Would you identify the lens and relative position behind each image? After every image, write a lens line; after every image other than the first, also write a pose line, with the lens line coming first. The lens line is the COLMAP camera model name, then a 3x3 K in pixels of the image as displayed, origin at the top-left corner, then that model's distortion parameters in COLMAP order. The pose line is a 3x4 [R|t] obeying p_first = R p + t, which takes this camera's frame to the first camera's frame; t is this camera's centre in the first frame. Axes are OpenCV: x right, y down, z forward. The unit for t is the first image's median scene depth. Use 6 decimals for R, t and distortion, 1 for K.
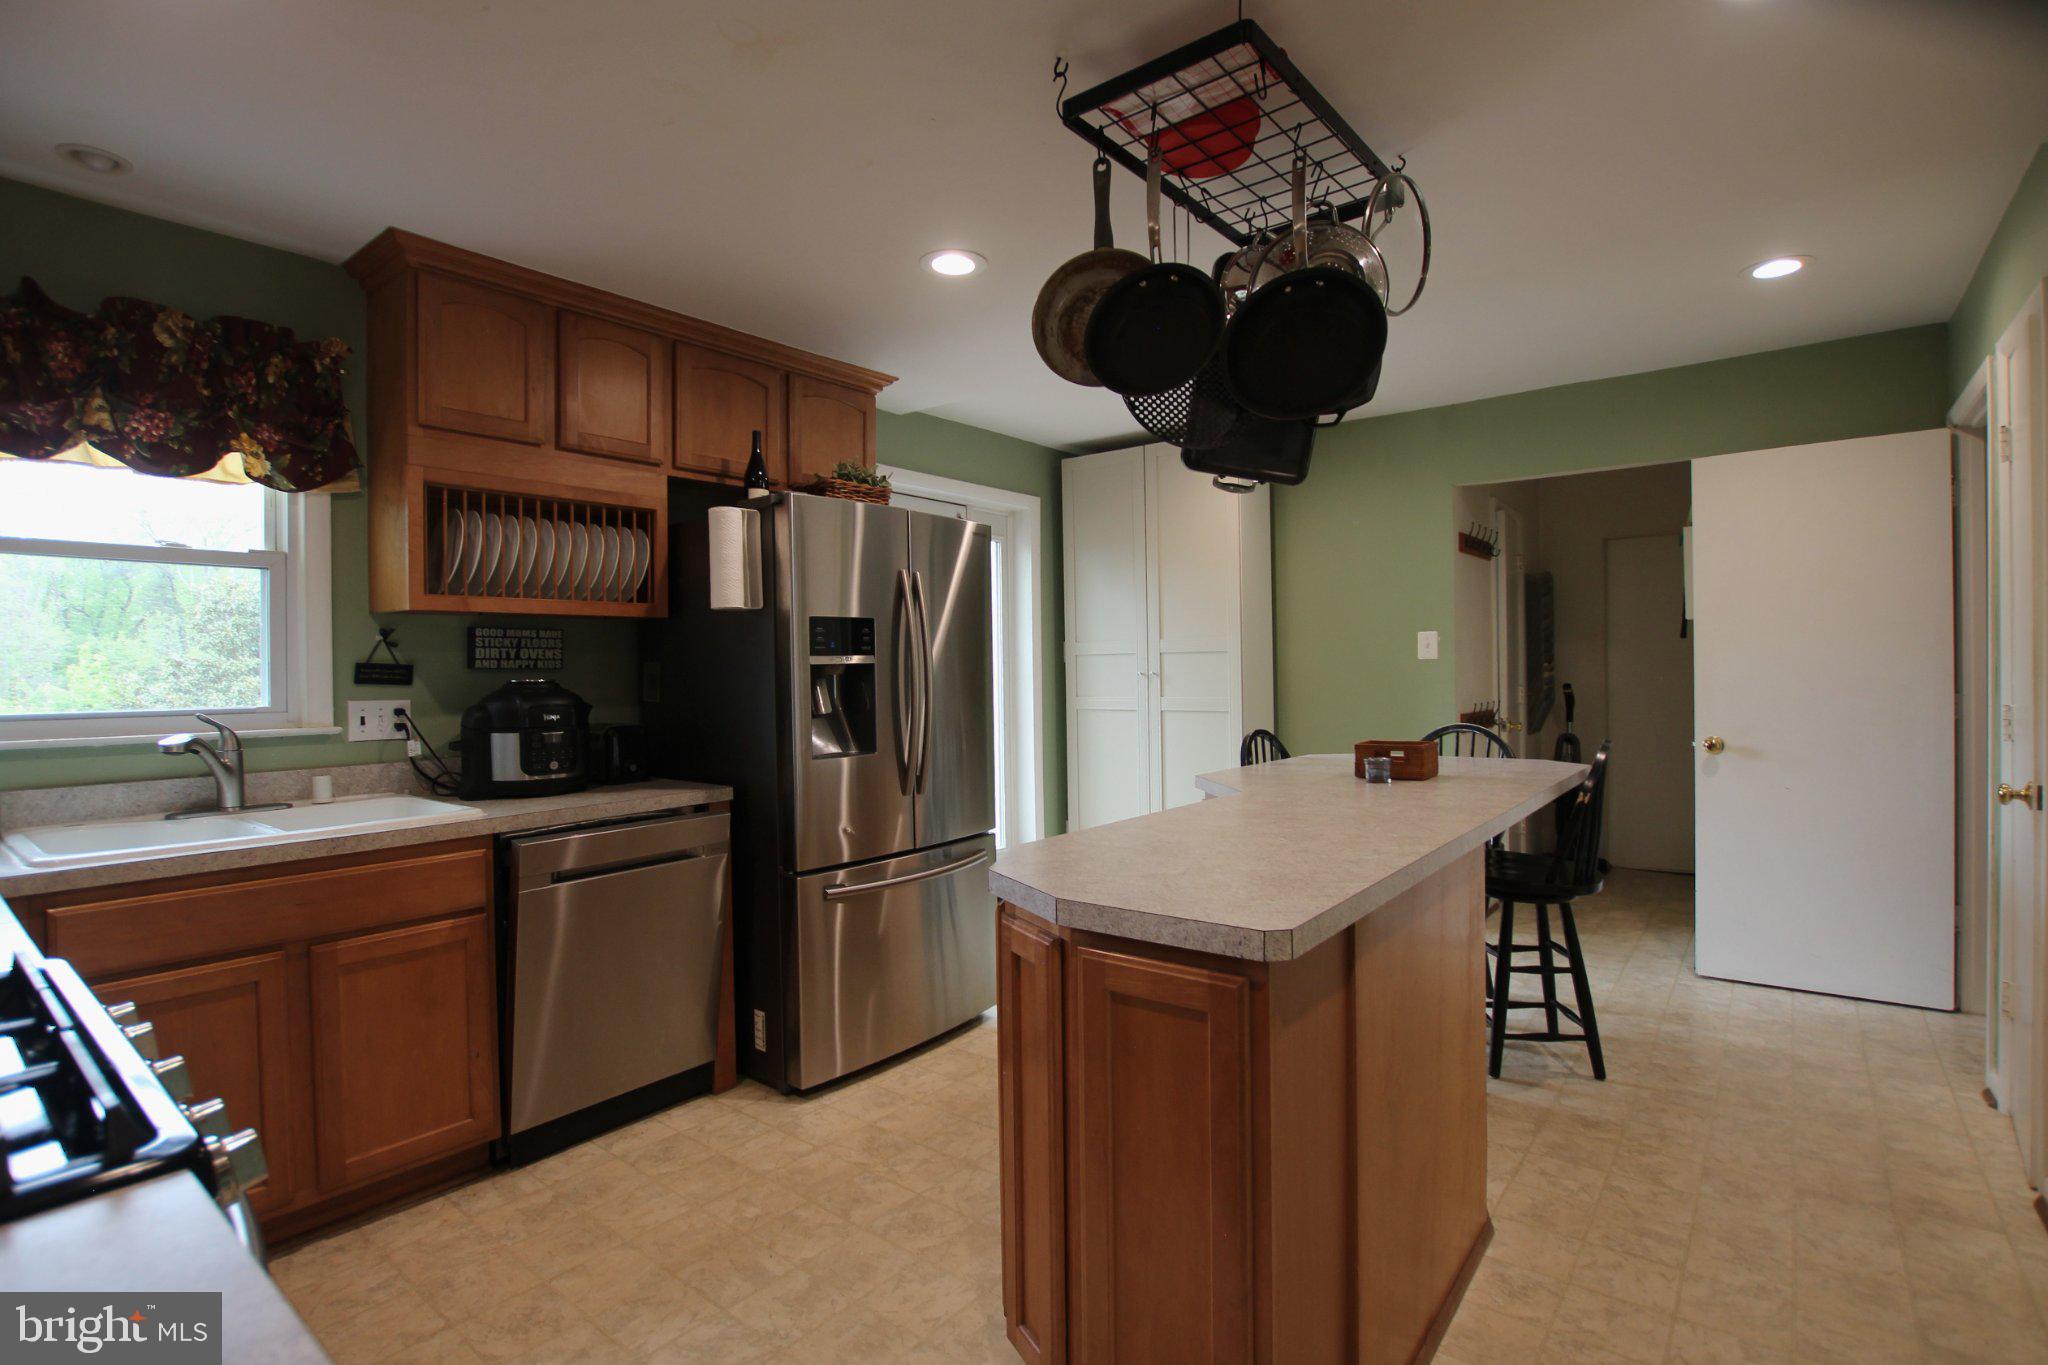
lens RADIAL K [[979.3, 0, 1002.9], [0, 979.3, 677.7], [0, 0, 1]] dist [-0.019079, -0.000046]
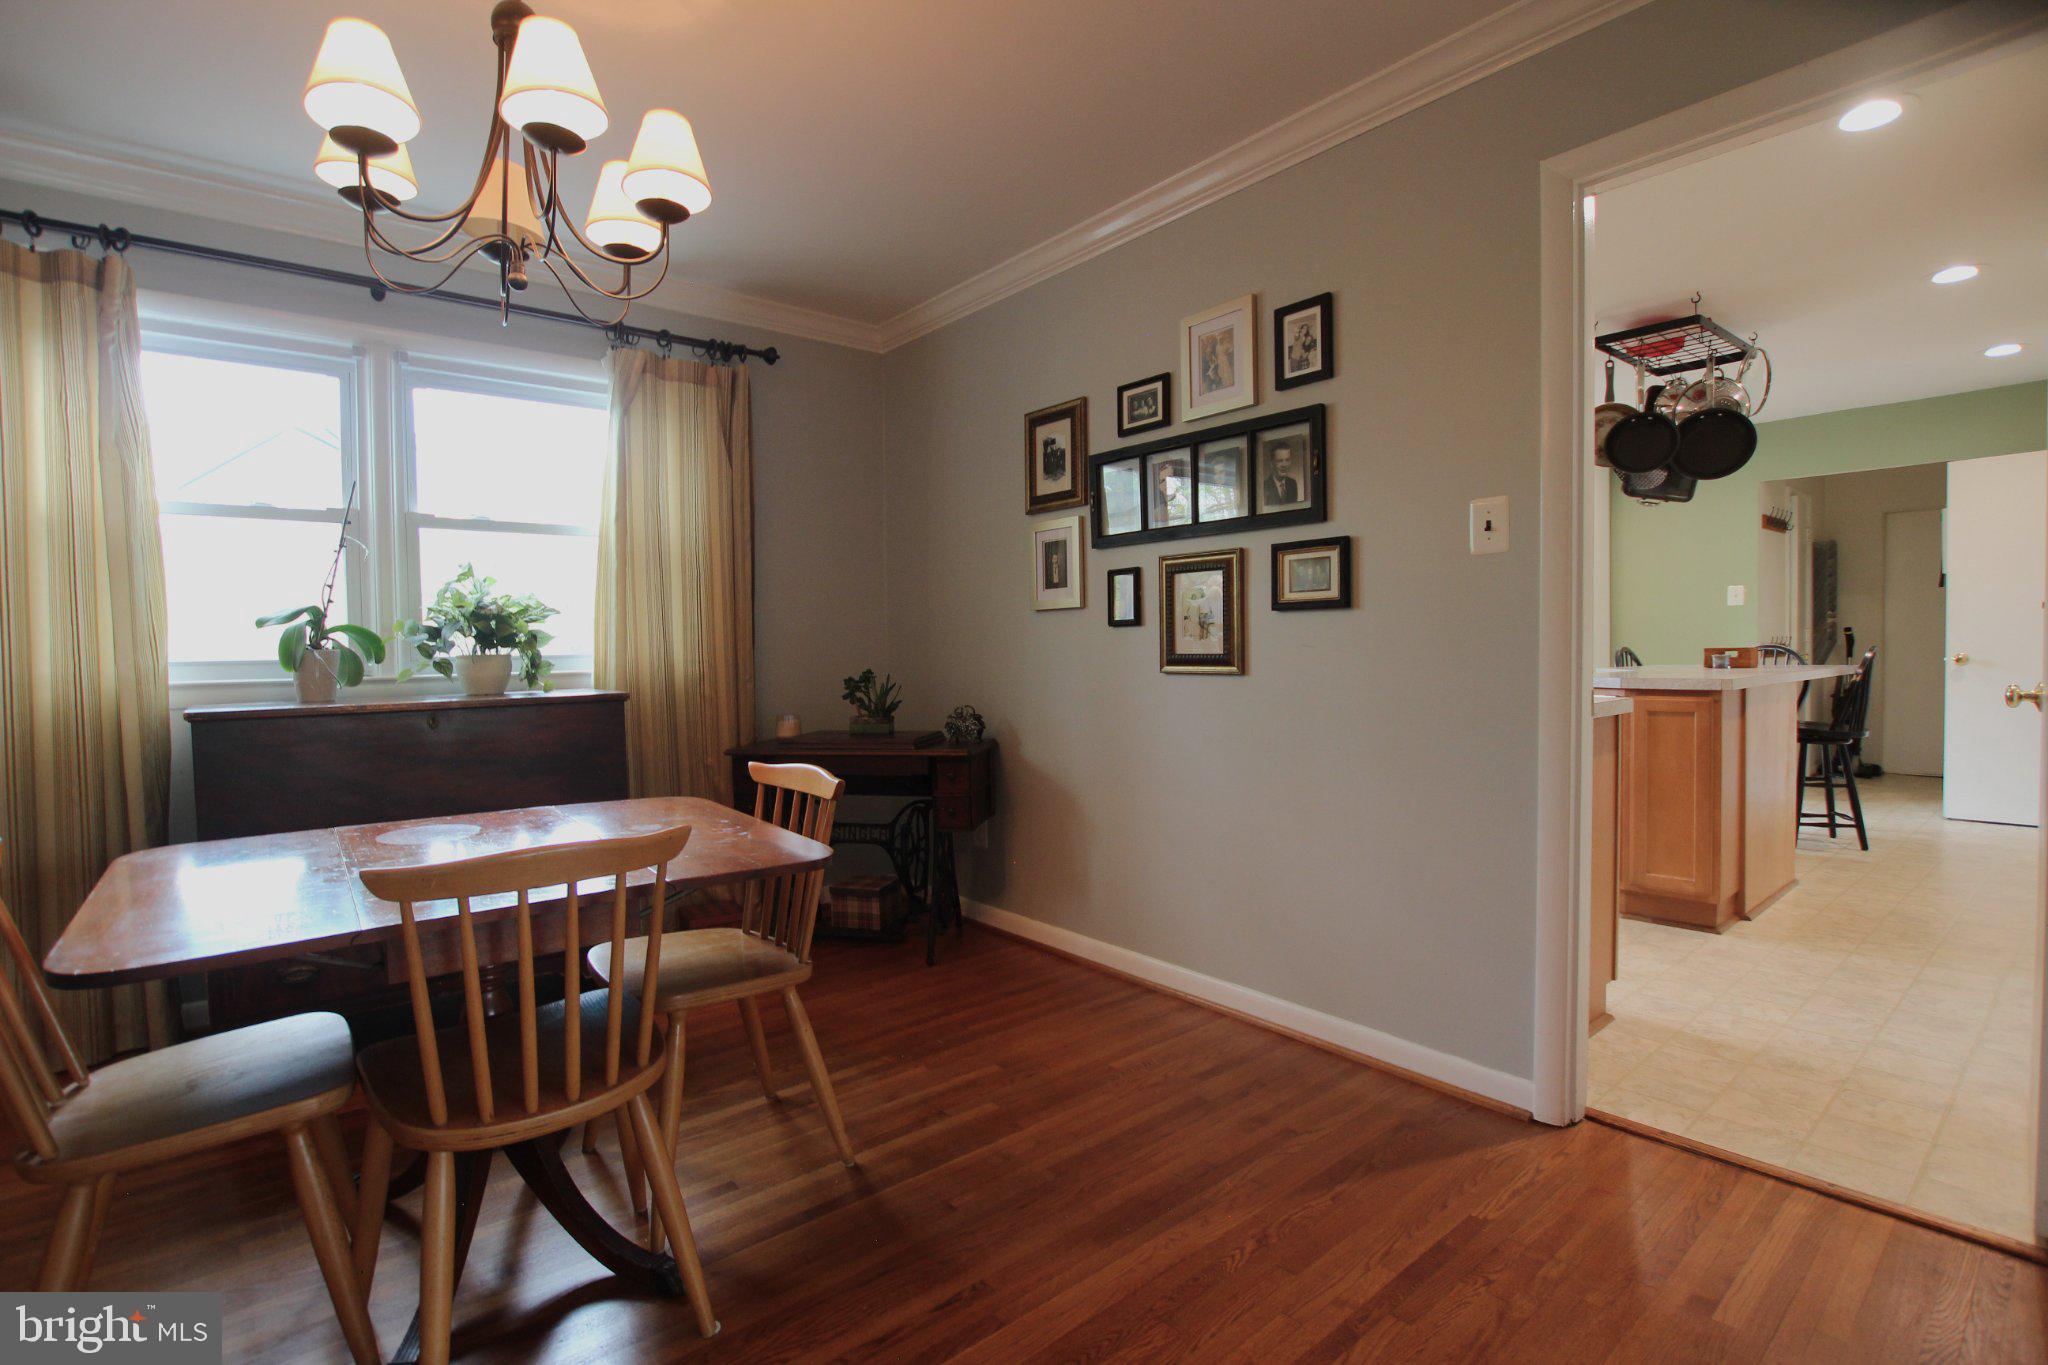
lens RADIAL K [[967.2, 0, 1026.9], [0, 967.2, 676.2], [0, 0, 1]] dist [-0.033043, 0.009790]
pose [[0.982013, 0.004199, -0.188768, -0.384341], [0.000622, 0.999675, 0.025475, 0.059409], [0.188814, -0.025134, 0.981691, -0.675031]]
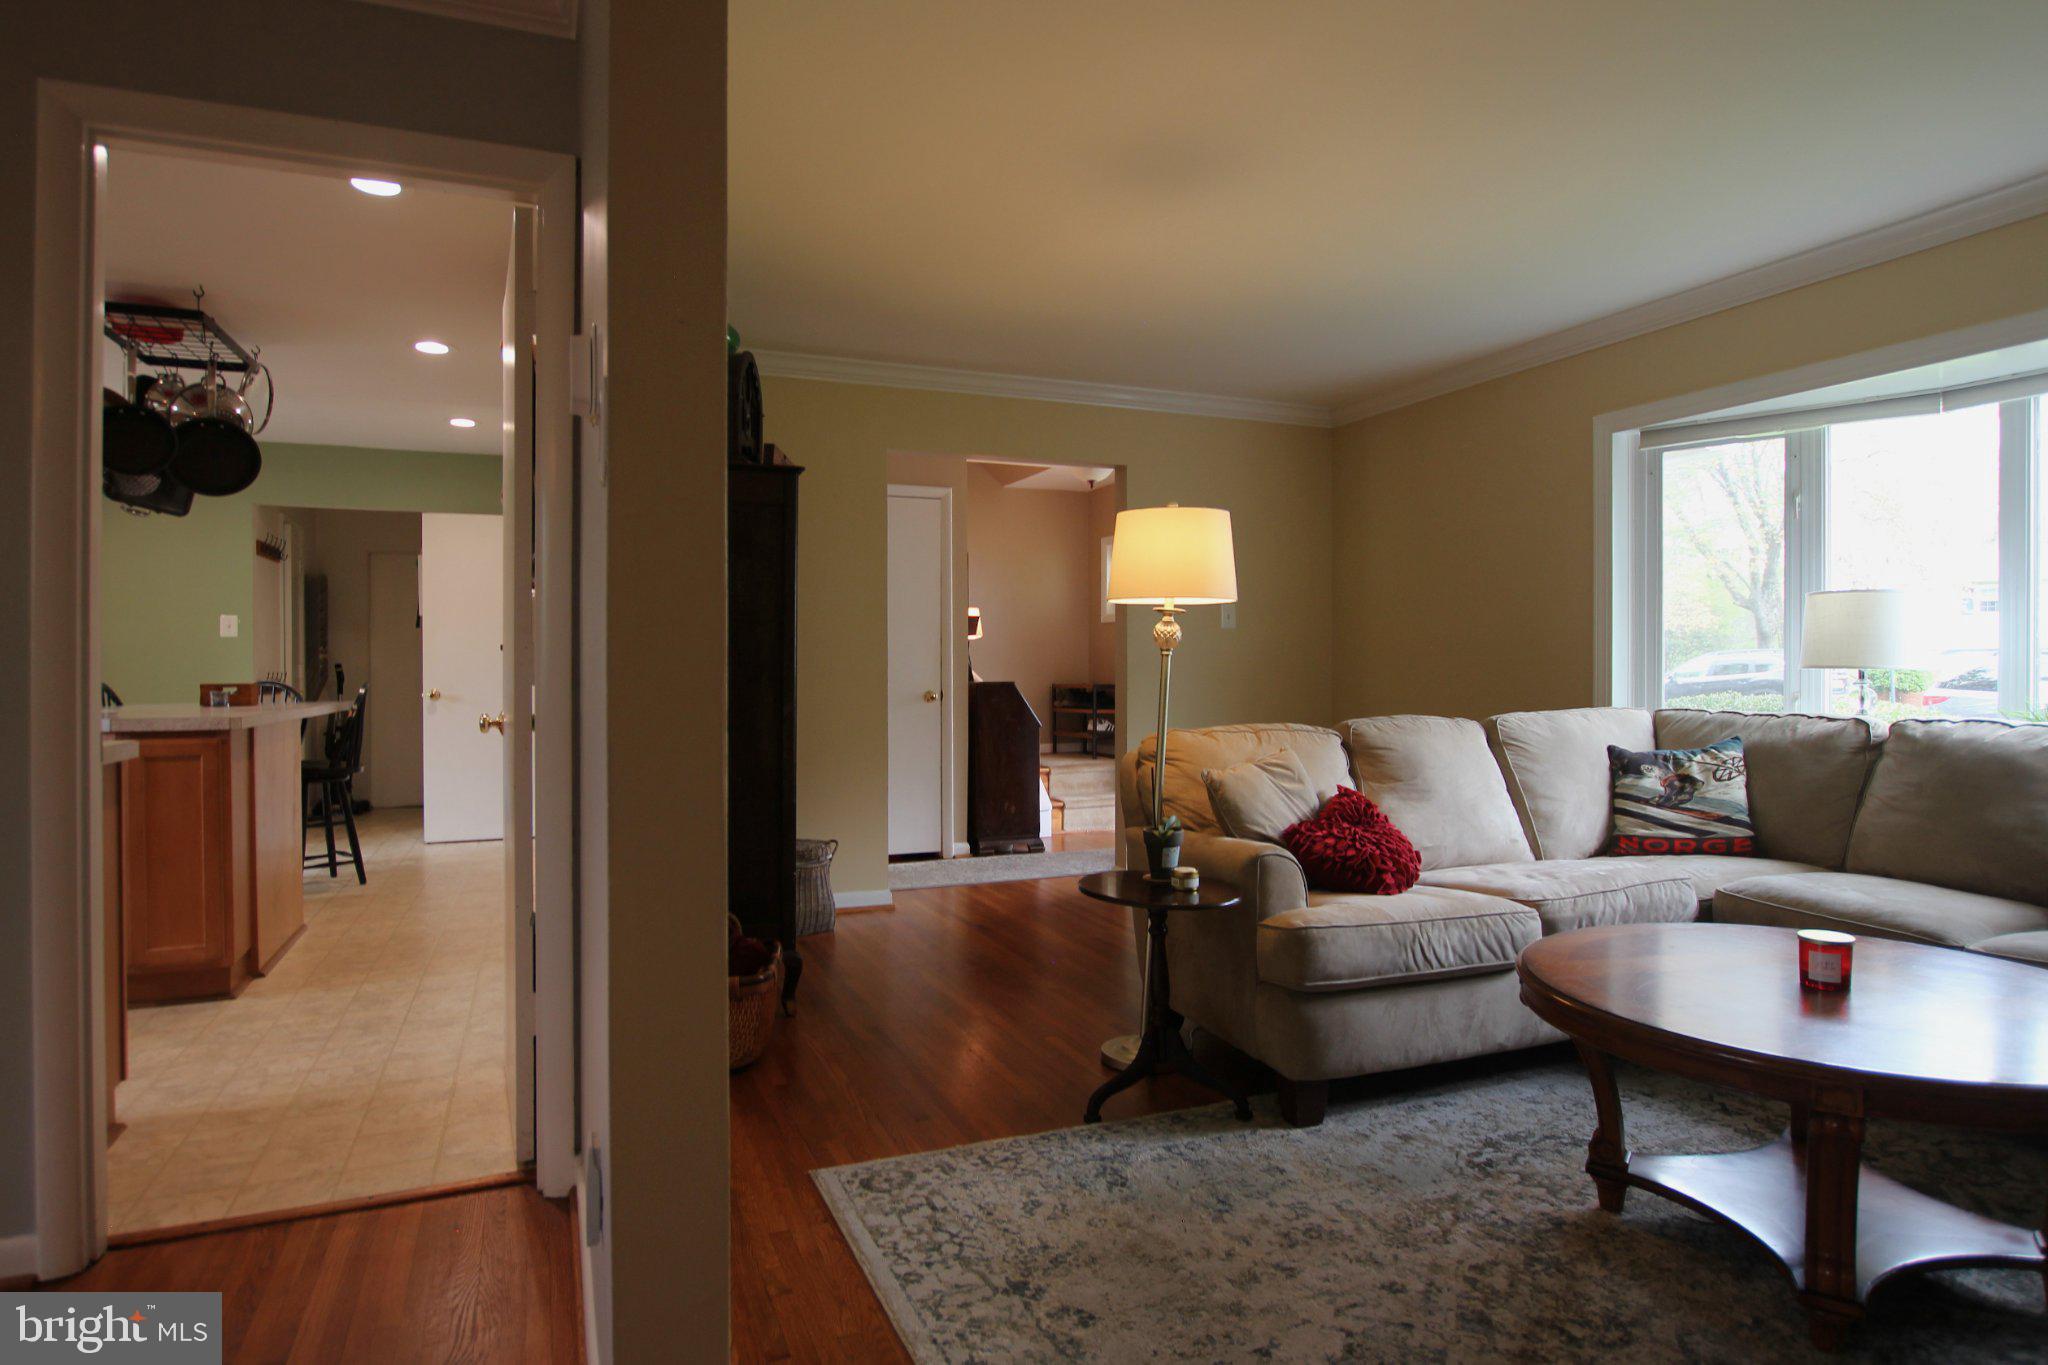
lens RADIAL K [[1111.7, 0, 1024.0], [0, 1111.7, 682.5], [0, 0, 1]] dist [-0.030843, -0.000043]
pose [[0.463482, 0.003489, 0.886100, -0.427516], [0.002117, 0.999985, -0.005045, 0.061775], [-0.886104, 0.004214, 0.463468, -0.709897]]
